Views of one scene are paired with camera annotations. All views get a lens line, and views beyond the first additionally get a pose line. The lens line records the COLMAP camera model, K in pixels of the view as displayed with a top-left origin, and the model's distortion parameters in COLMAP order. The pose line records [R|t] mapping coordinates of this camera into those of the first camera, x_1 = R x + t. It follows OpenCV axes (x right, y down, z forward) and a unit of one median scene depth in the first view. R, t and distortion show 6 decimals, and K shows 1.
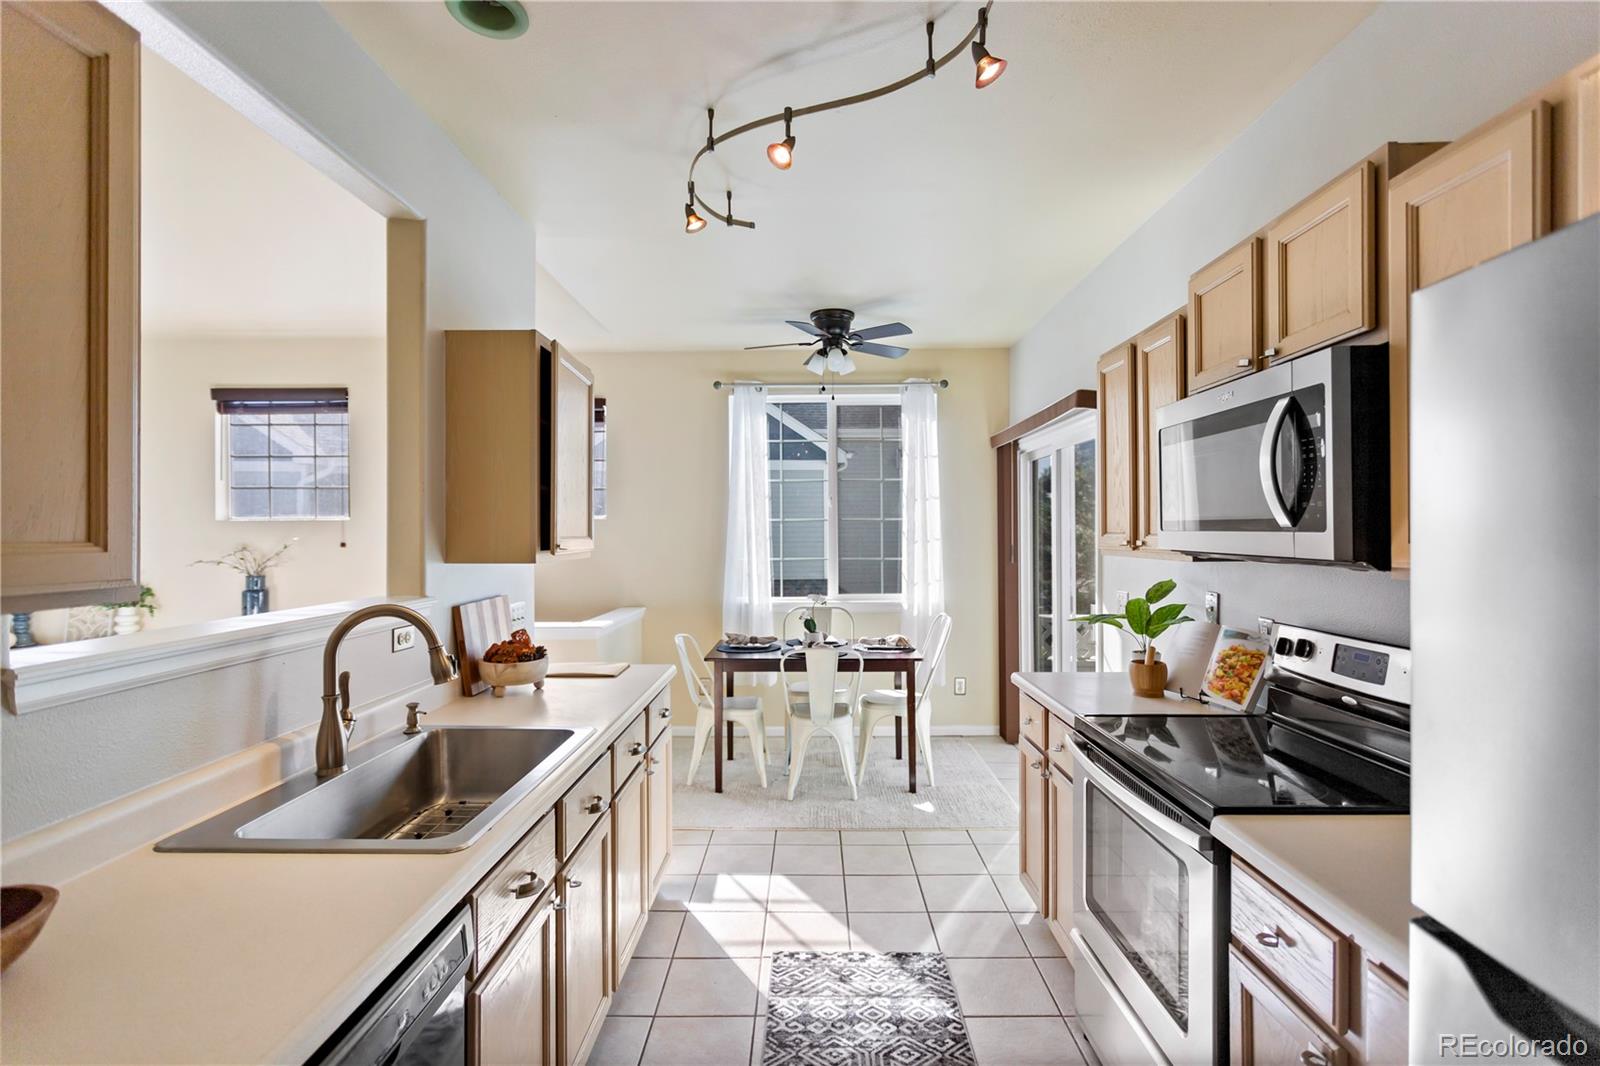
lens RADIAL K [[753.7, 0, 796.8], [0, 753.7, 532.7], [0, 0, 1]] dist [0.000470, 0.001614]
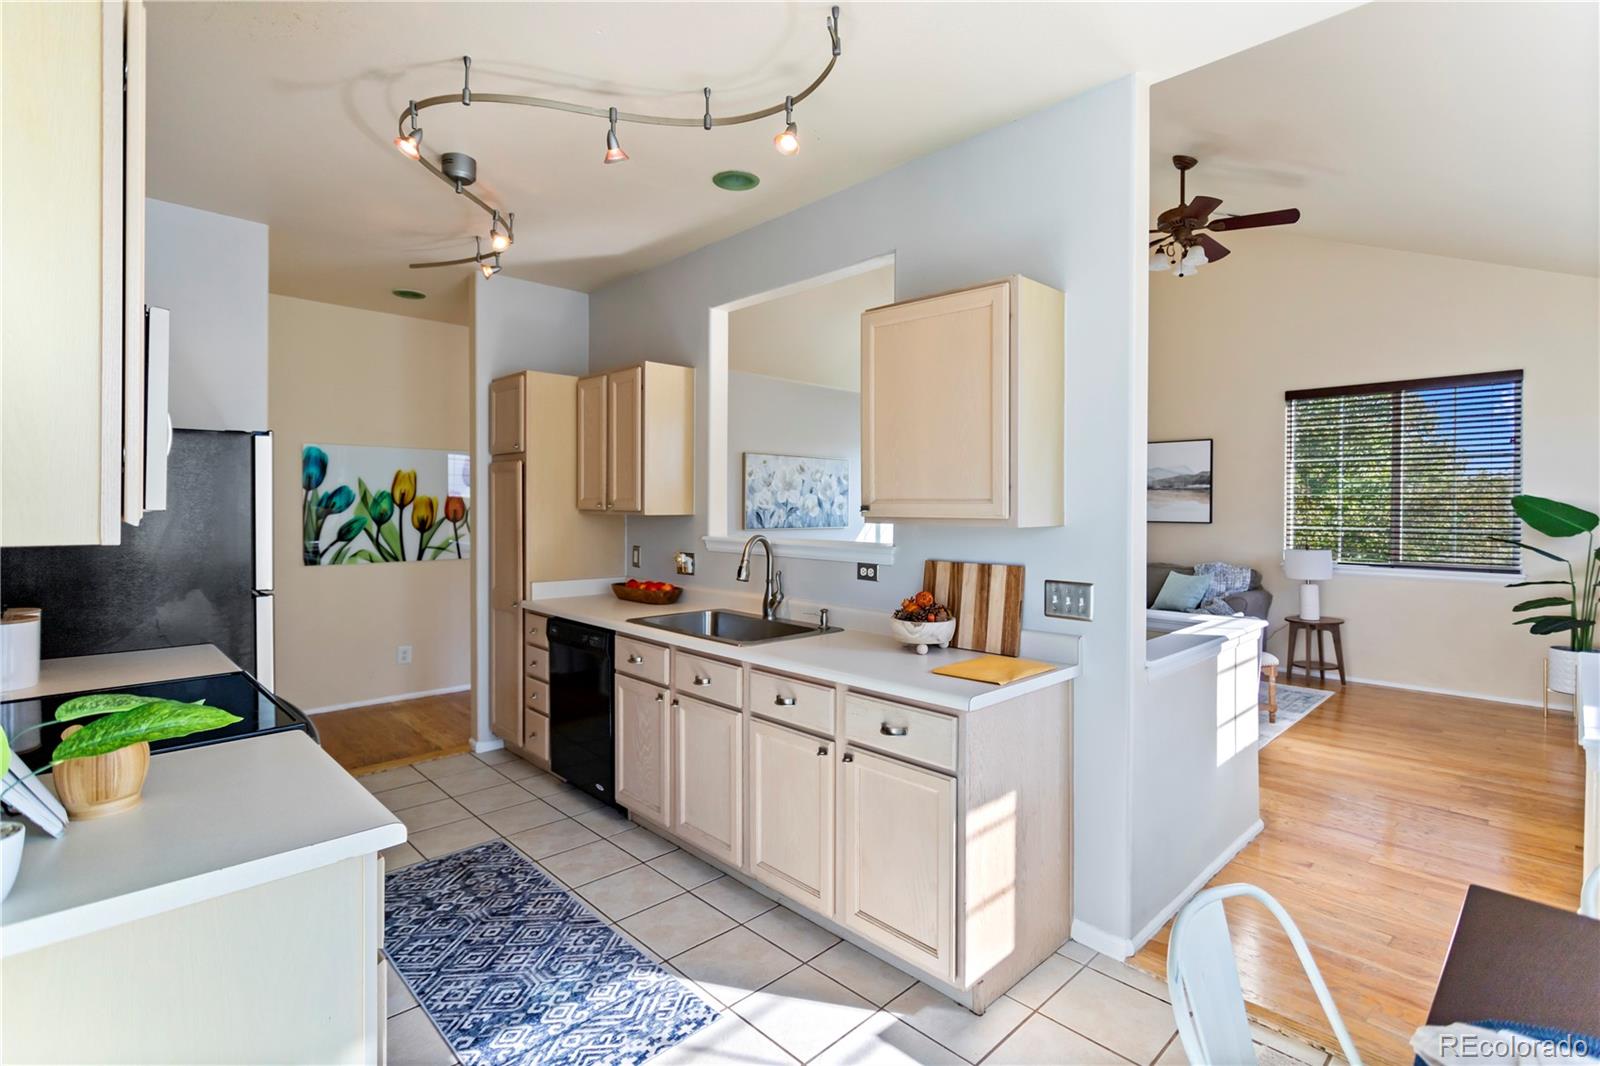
lens RADIAL K [[761.8, 0, 801.3], [0, 761.8, 512.8], [0, 0, 1]] dist [-0.009578, 0.008494]
pose [[-0.707201, 0.006511, -0.706982, 0.450683], [-0.003371, 0.999915, 0.012581, 0.010132], [0.707004, 0.011281, -0.707119, 1.535694]]
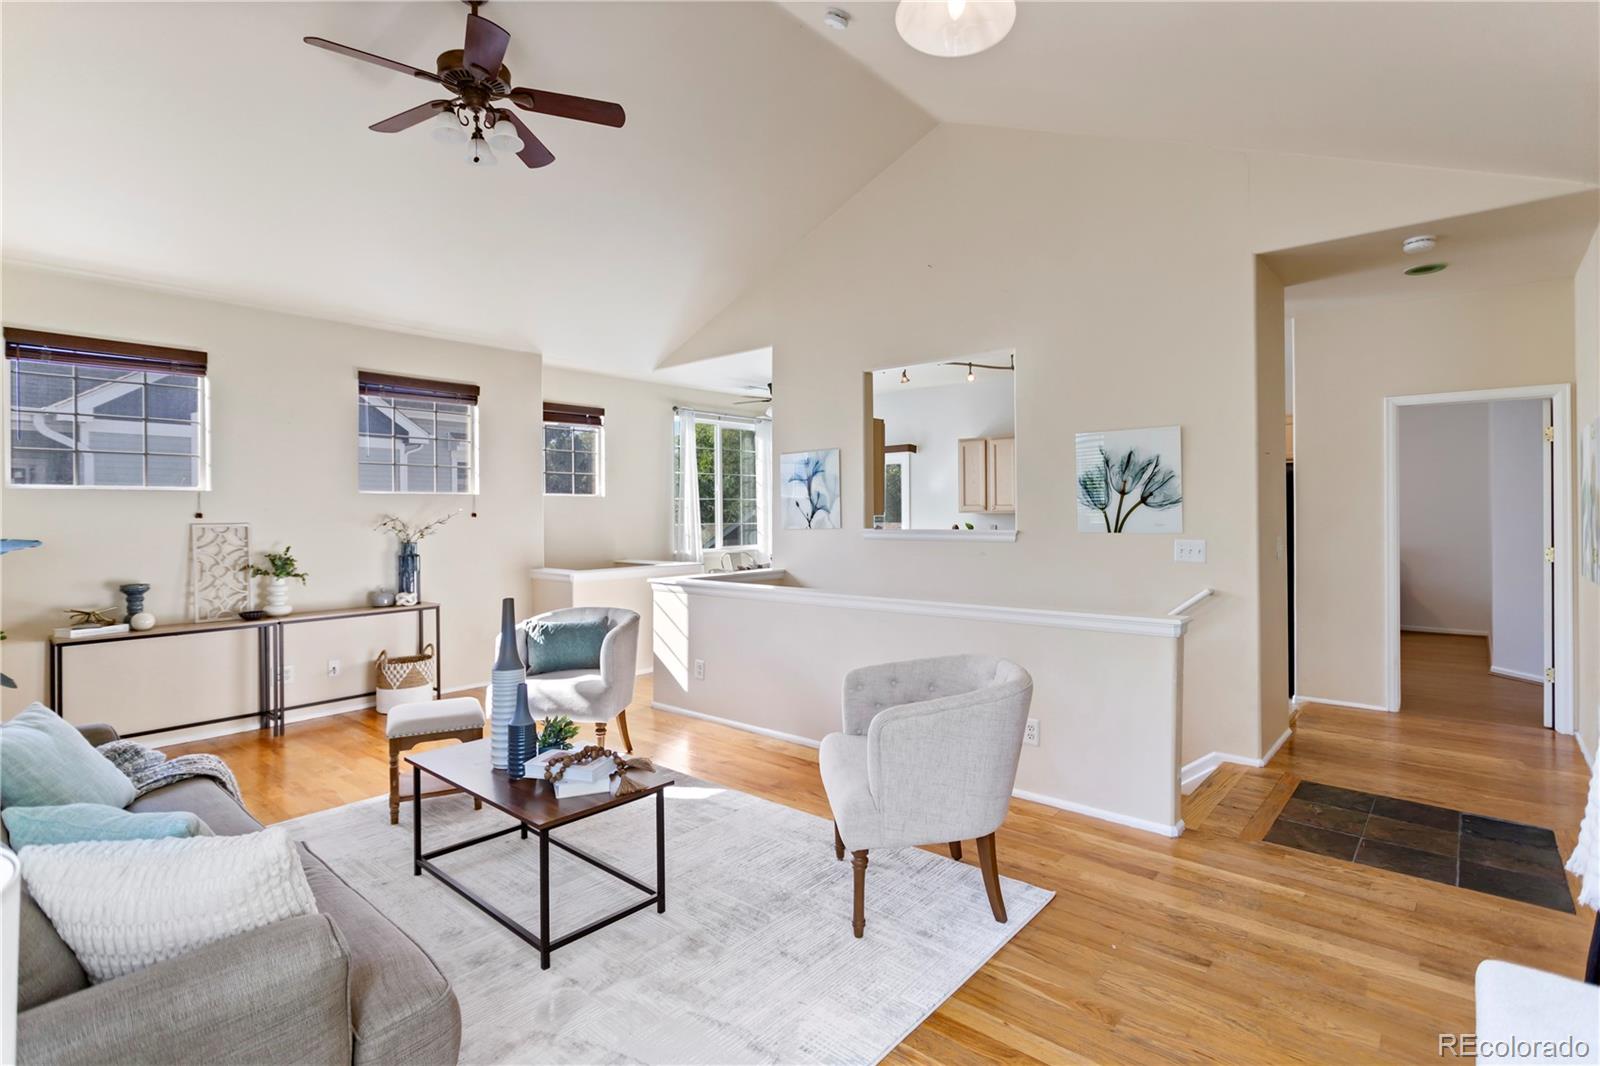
lens RADIAL K [[782.2, 0, 810.9], [0, 782.2, 511.7], [0, 0, 1]] dist [-0.000022, 0.000438]
pose [[0.636356, -0.000778, 0.771395, -2.190546], [0.005109, 0.999982, -0.003207, 0.031515], [-0.771379, 0.005982, 0.636348, -0.386019]]
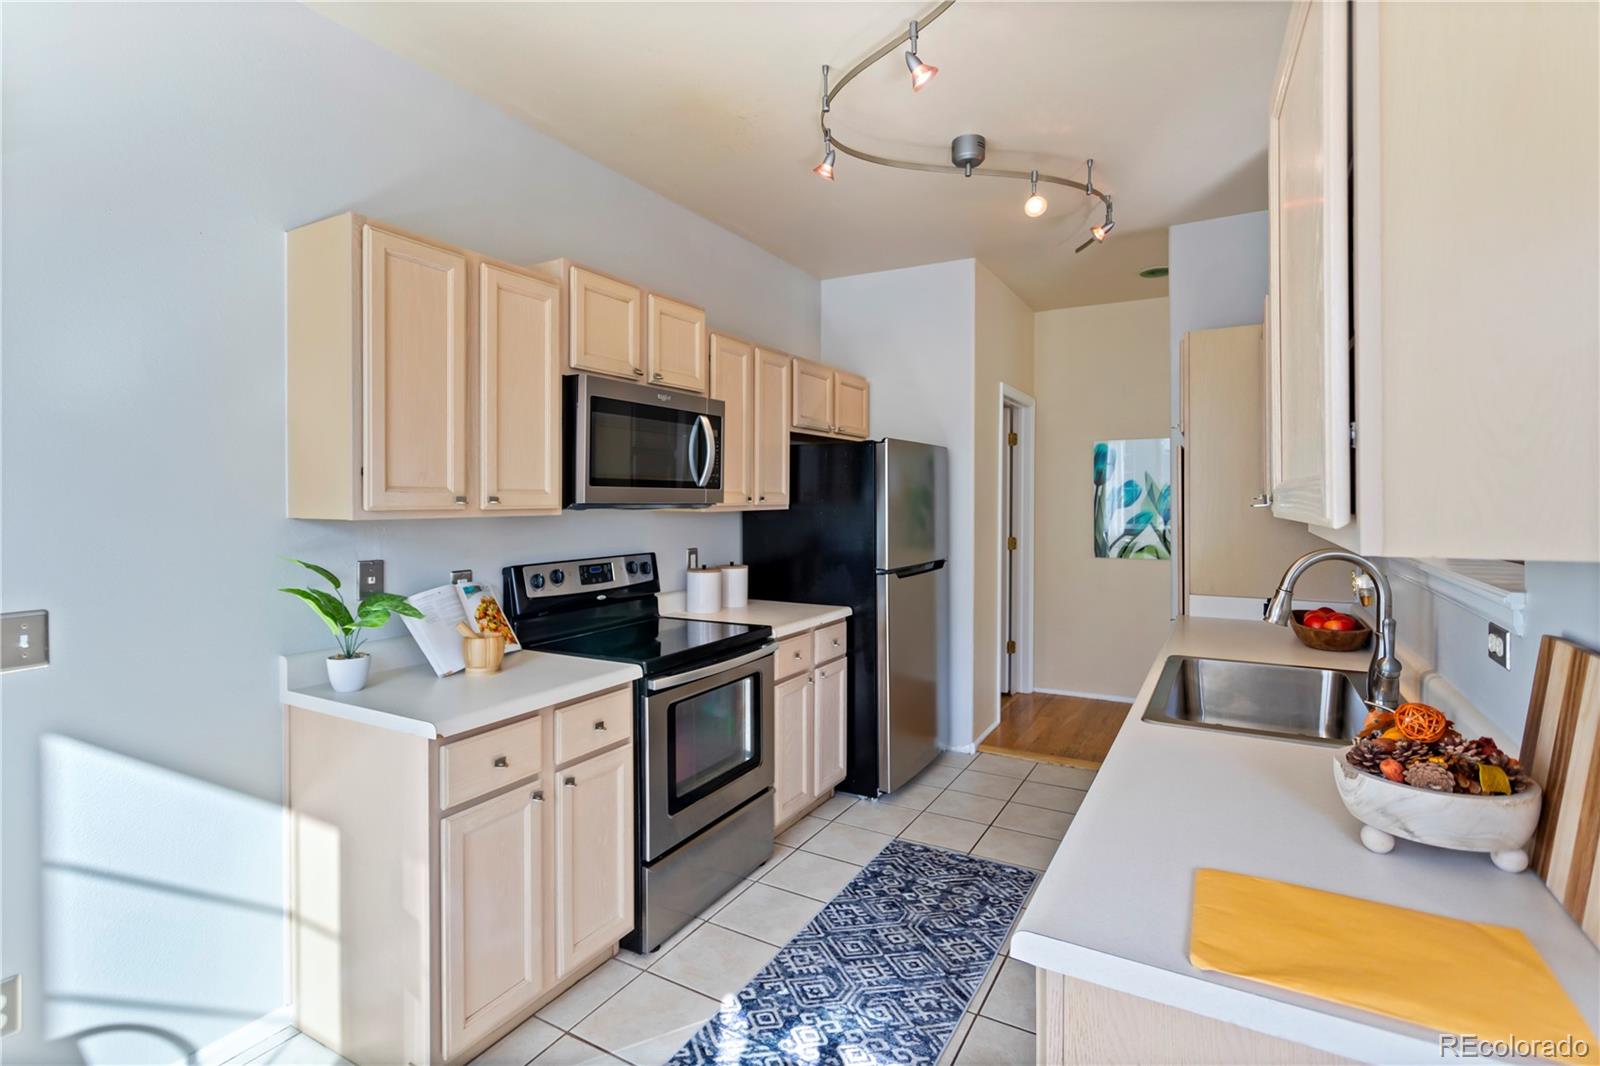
lens RADIAL K [[762.3, 0, 794.6], [0, 762.3, 506.5], [0, 0, 1]] dist [0.000285, 0.000791]
pose [[-0.875089, 0.000653, 0.483961, -0.256465], [0.005805, 0.999941, 0.009148, 0.014181], [-0.483926, 0.010815, -0.875042, 1.462775]]
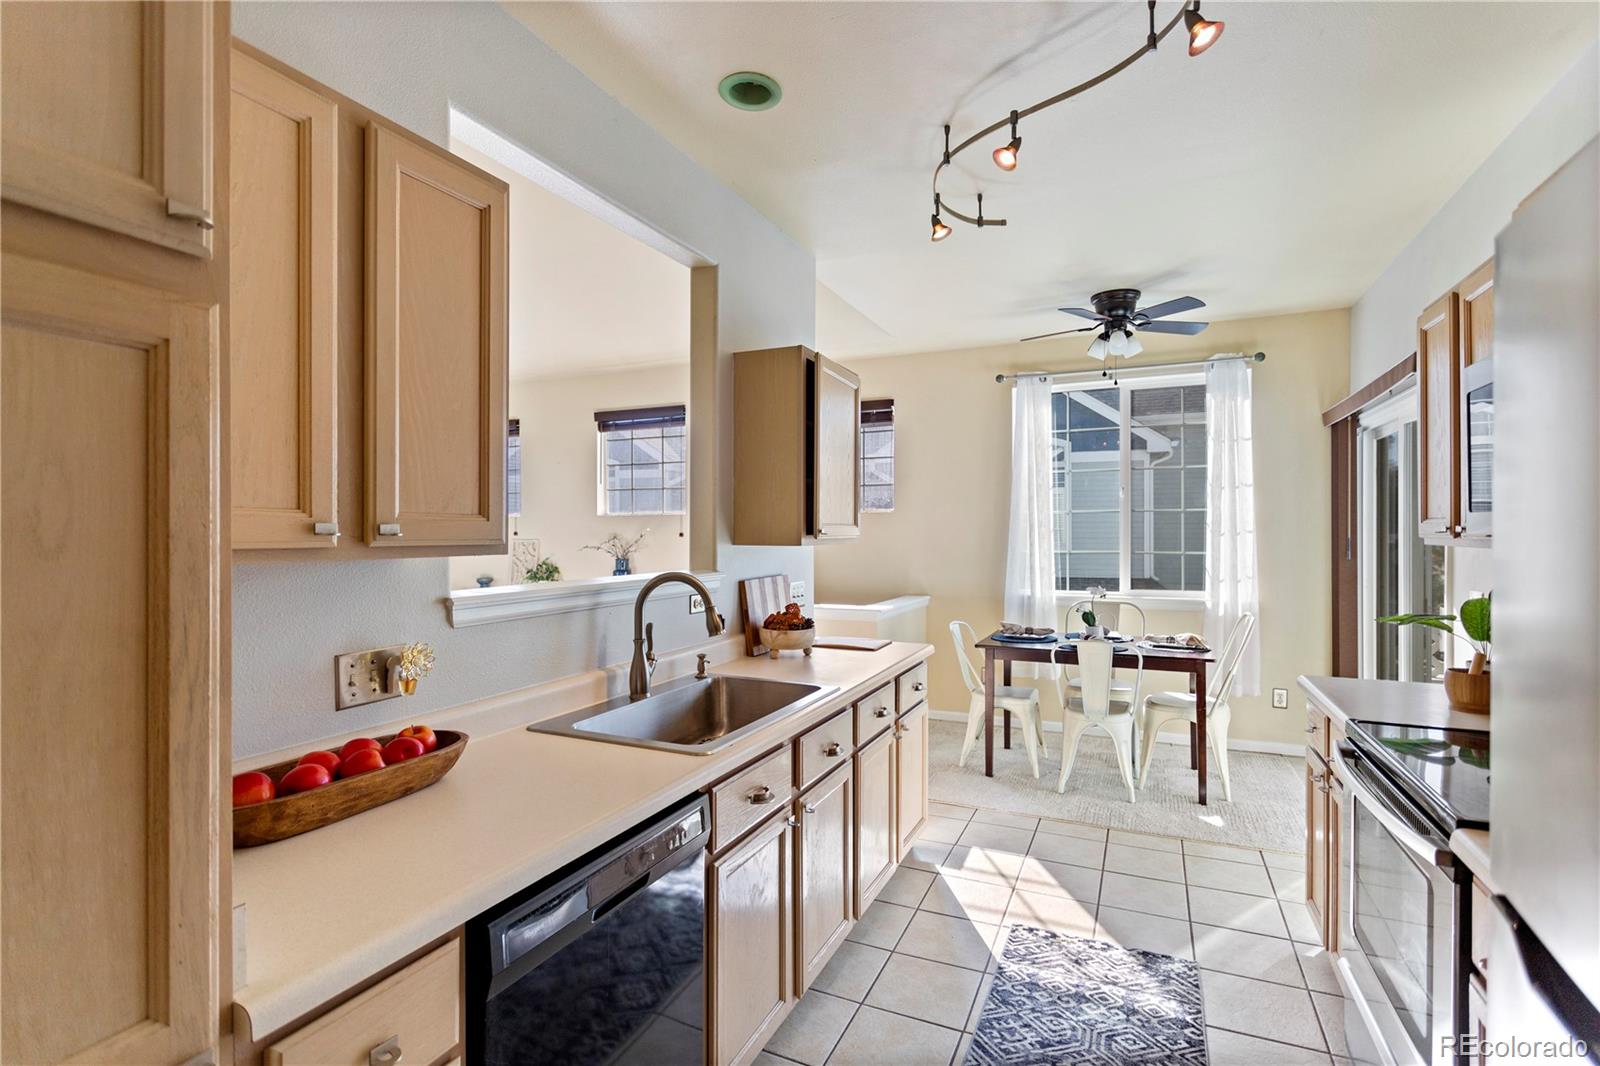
lens RADIAL K [[752.8, 0, 800.0], [0, 752.8, 533.0], [0, 0, 1]] dist [0.001125, 0.000823]
pose [[0.915679, 0.003488, -0.401896, 0.108352], [-0.001930, 0.999989, 0.004282, 0.014382], [0.401907, -0.003145, 0.915675, -0.061488]]
